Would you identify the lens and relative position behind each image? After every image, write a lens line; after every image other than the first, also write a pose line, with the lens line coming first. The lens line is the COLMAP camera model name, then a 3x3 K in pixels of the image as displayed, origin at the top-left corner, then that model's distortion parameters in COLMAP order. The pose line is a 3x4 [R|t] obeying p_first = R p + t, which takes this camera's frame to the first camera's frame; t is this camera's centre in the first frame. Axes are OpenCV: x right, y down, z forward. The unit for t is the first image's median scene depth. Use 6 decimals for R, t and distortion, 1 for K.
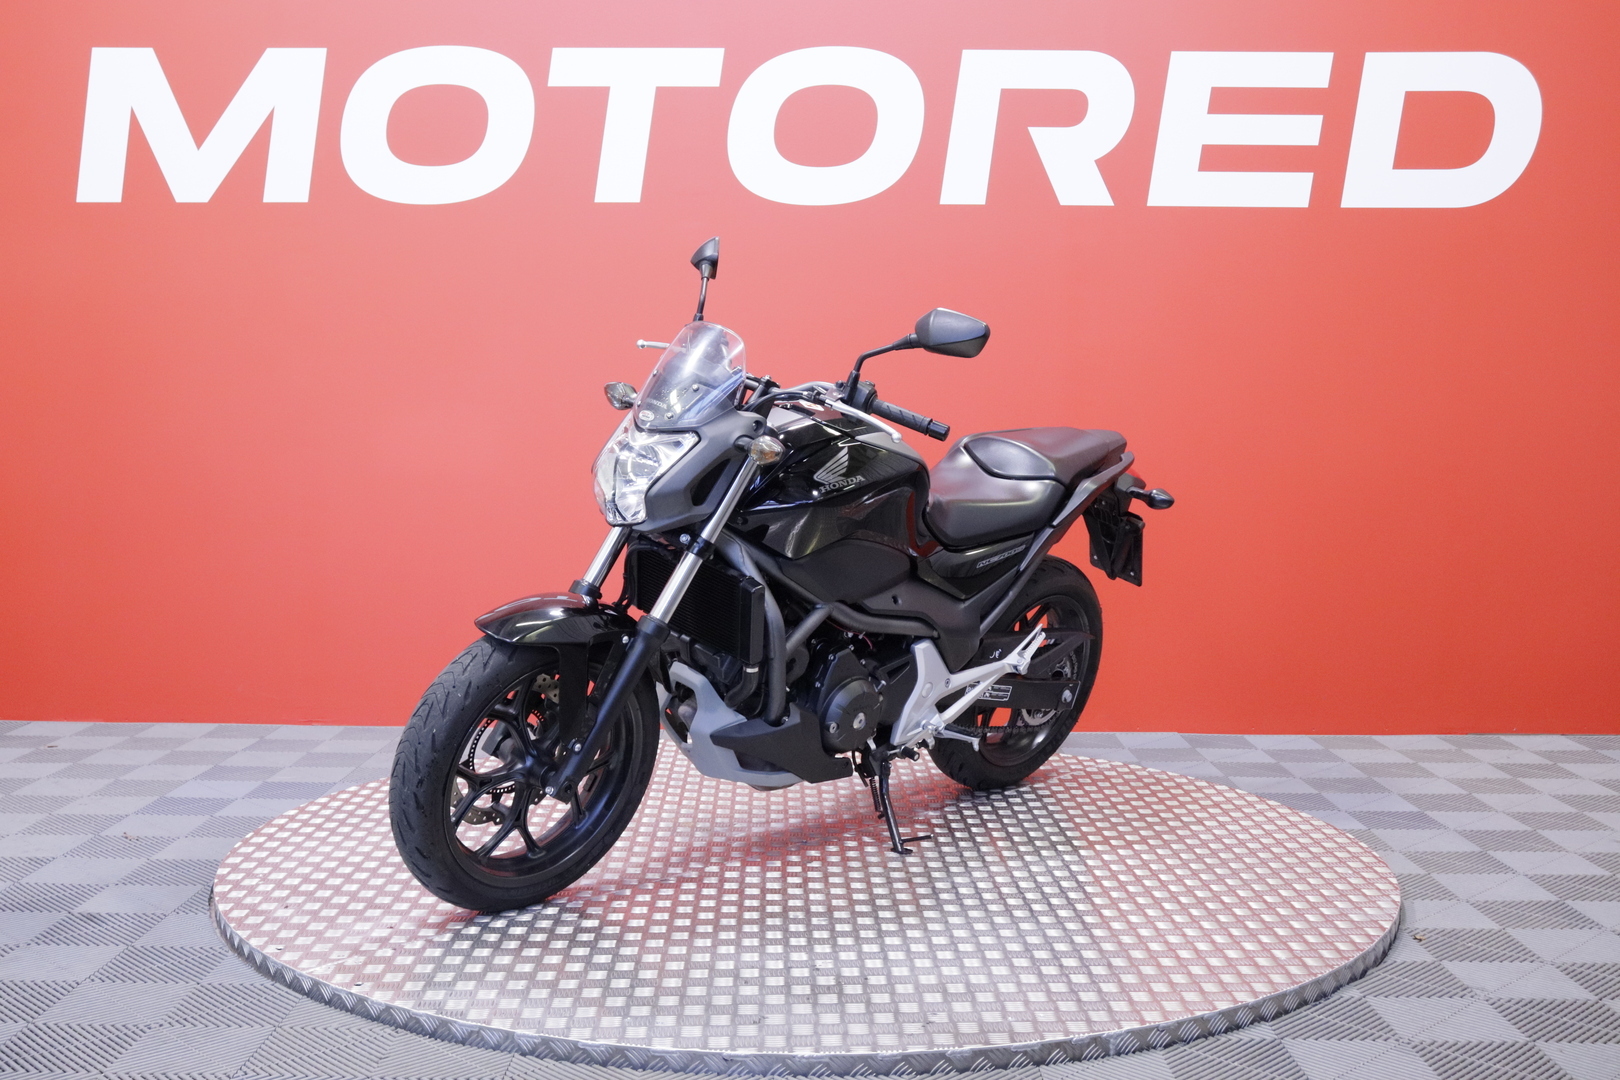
lens RADIAL K [[1804.9, 0, 815.6], [0, 1804.9, 535.1], [0, 0, 1]] dist [0.013097, 0.000000]
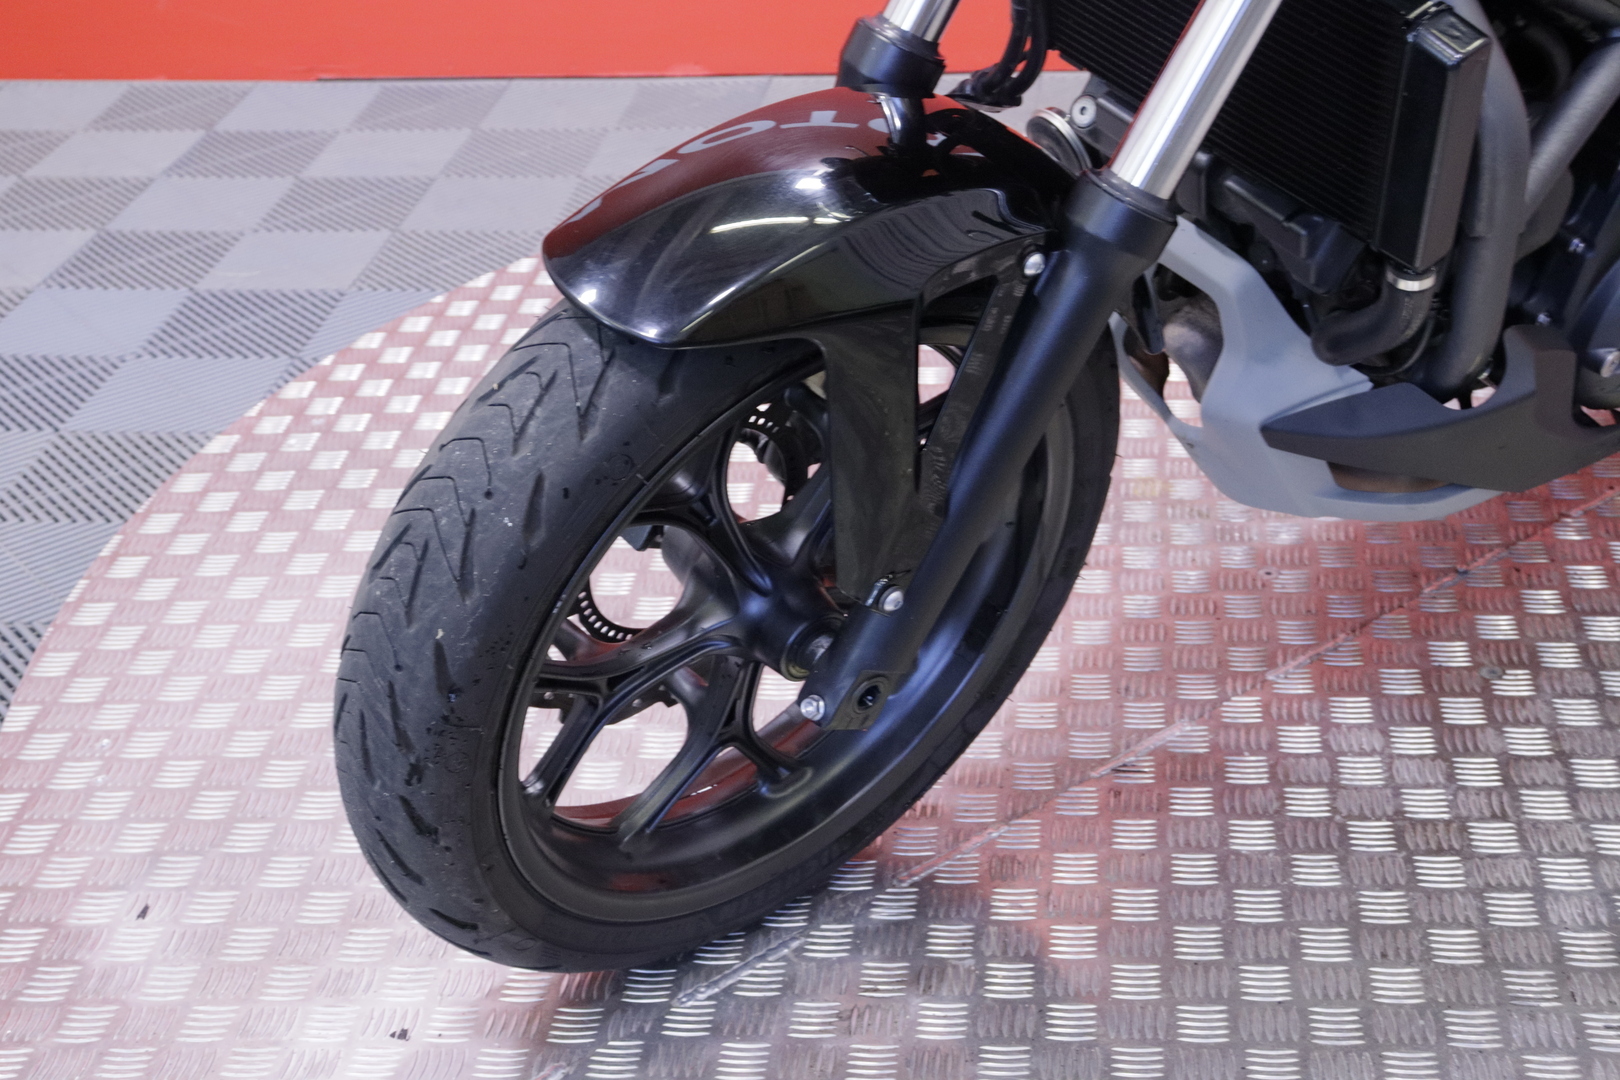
lens RADIAL K [[2441.0, 0, 799.1], [0, 2441.0, 524.4], [0, 0, 1]] dist [0.125456, 0.000000]
pose [[0.988788, 0.008754, -0.149072, -0.080693], [0.052119, 0.915274, 0.399446, -0.069174], [0.139938, -0.402737, 0.904555, 0.588446]]
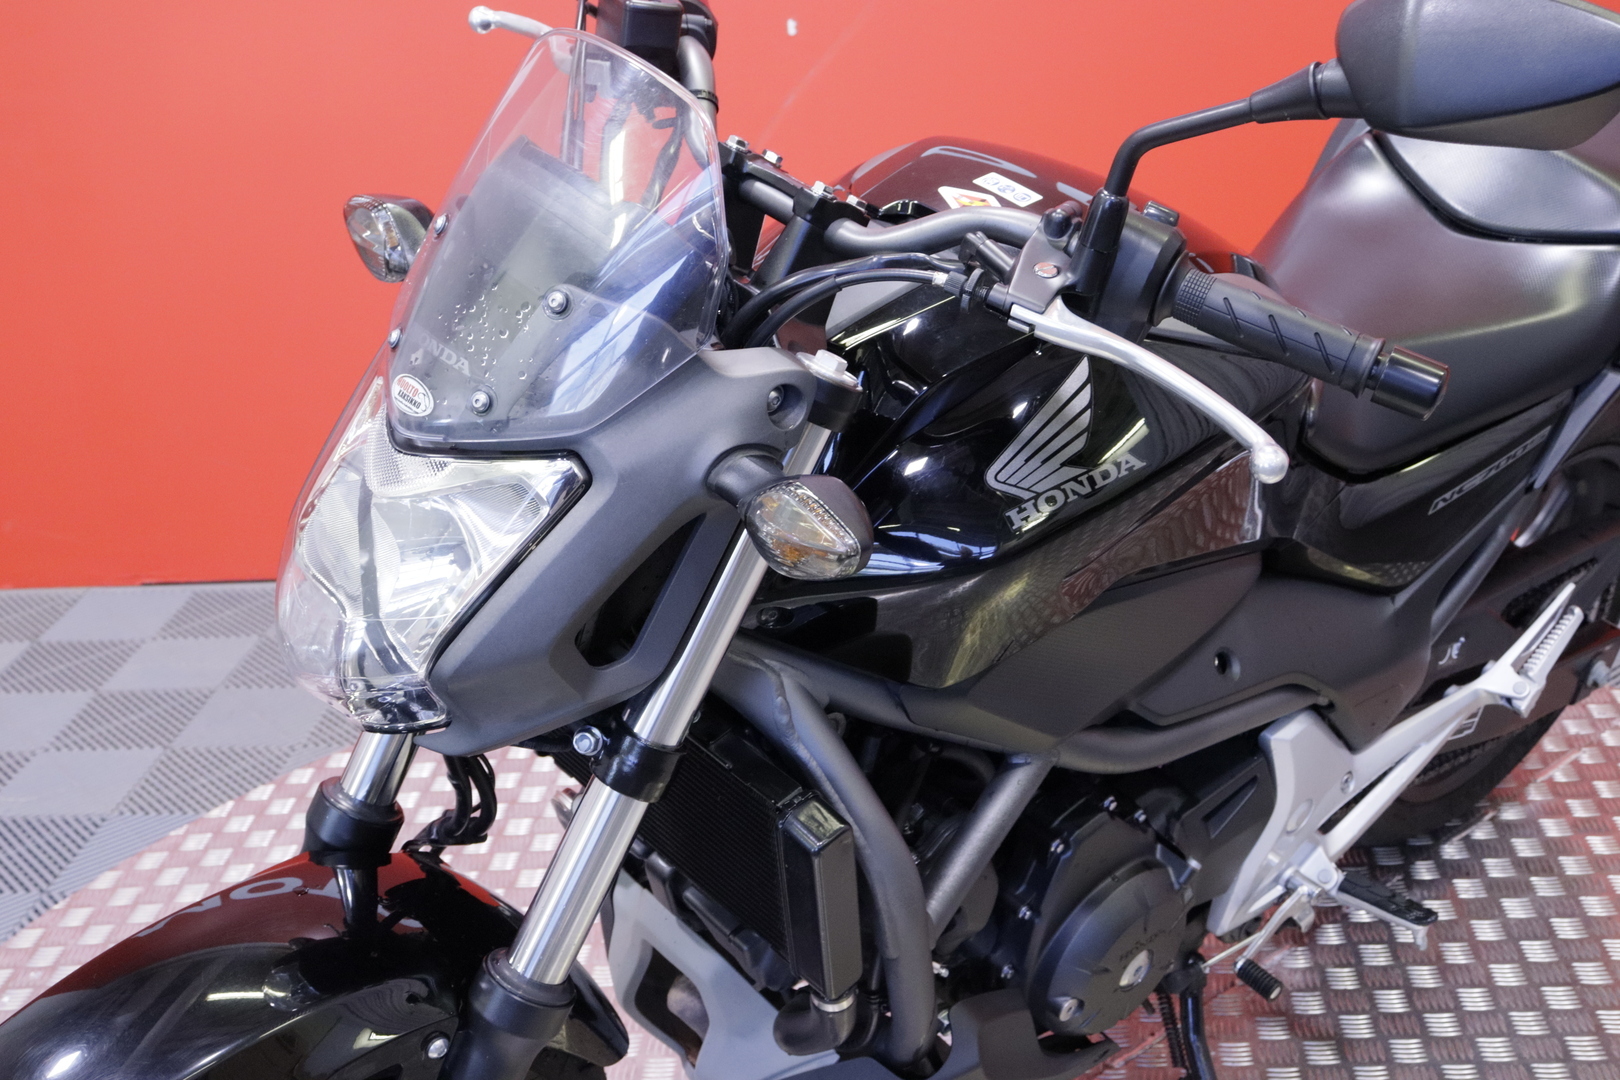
lens RADIAL K [[2062.3, 0, 808.1], [0, 2062.3, 553.6], [0, 0, 1]] dist [0.036739, 0.000000]
pose [[0.992381, -0.033394, -0.118597, 0.011013], [0.067955, 0.951272, 0.300771, -0.136894], [0.102774, -0.306538, 0.946294, 0.661677]]
